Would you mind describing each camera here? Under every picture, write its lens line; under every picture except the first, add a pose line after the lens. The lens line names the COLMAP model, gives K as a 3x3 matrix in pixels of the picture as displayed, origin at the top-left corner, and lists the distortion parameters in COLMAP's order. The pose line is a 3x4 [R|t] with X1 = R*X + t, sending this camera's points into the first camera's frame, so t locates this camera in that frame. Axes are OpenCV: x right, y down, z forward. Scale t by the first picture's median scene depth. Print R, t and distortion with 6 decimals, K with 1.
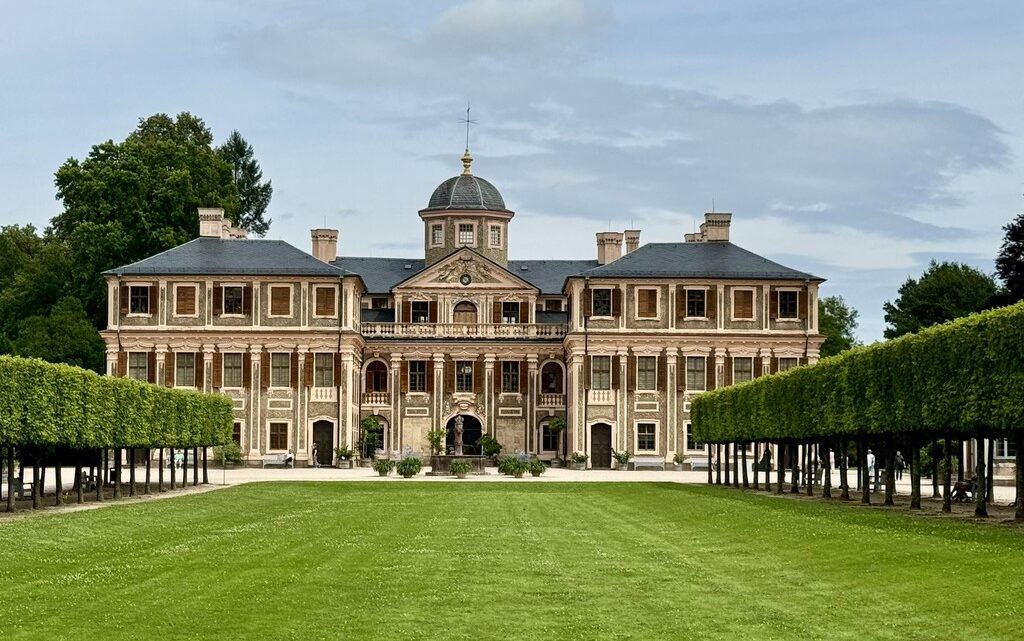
lens RADIAL K [[2145.2, 0, 512.0], [0, 2145.2, 320.5], [0, 0, 1]] dist [0.136276, 0.148429]
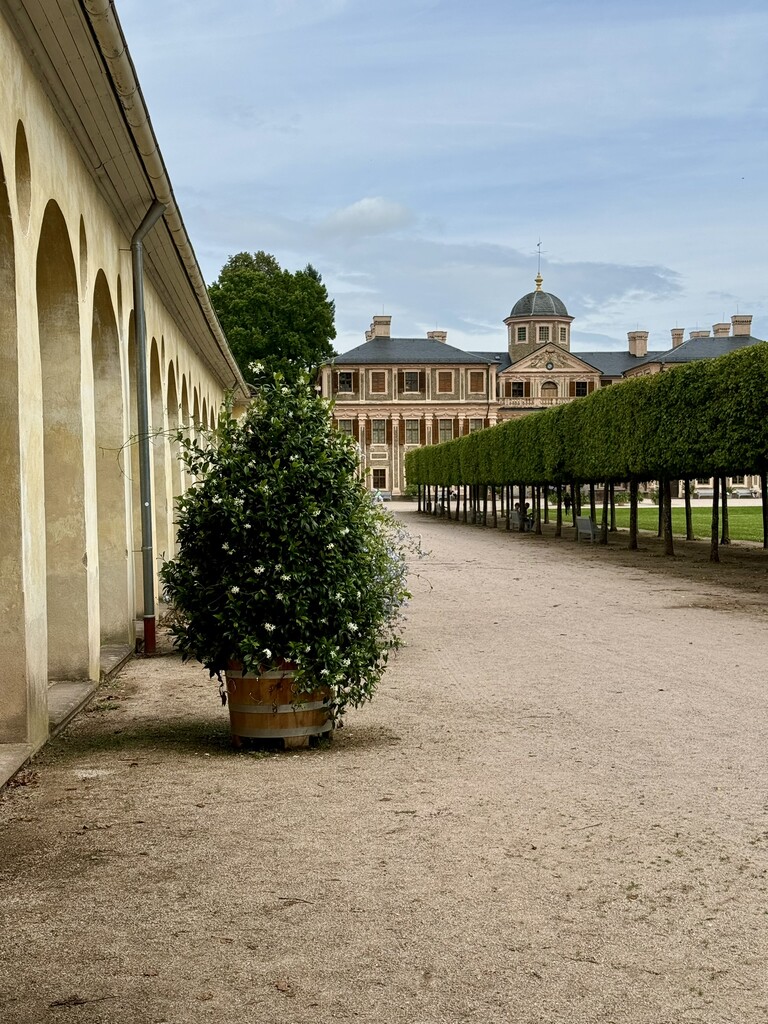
lens RADIAL K [[1446.7, 0, 384.0], [0, 1446.7, 512.0], [0, 0, 1]] dist [0.166024, -0.171303]
pose [[0.998119, -0.014498, 0.059565, -0.204866], [0.009948, 0.997060, 0.075982, 0.003265], [-0.060492, -0.075247, 0.995328, 0.053686]]
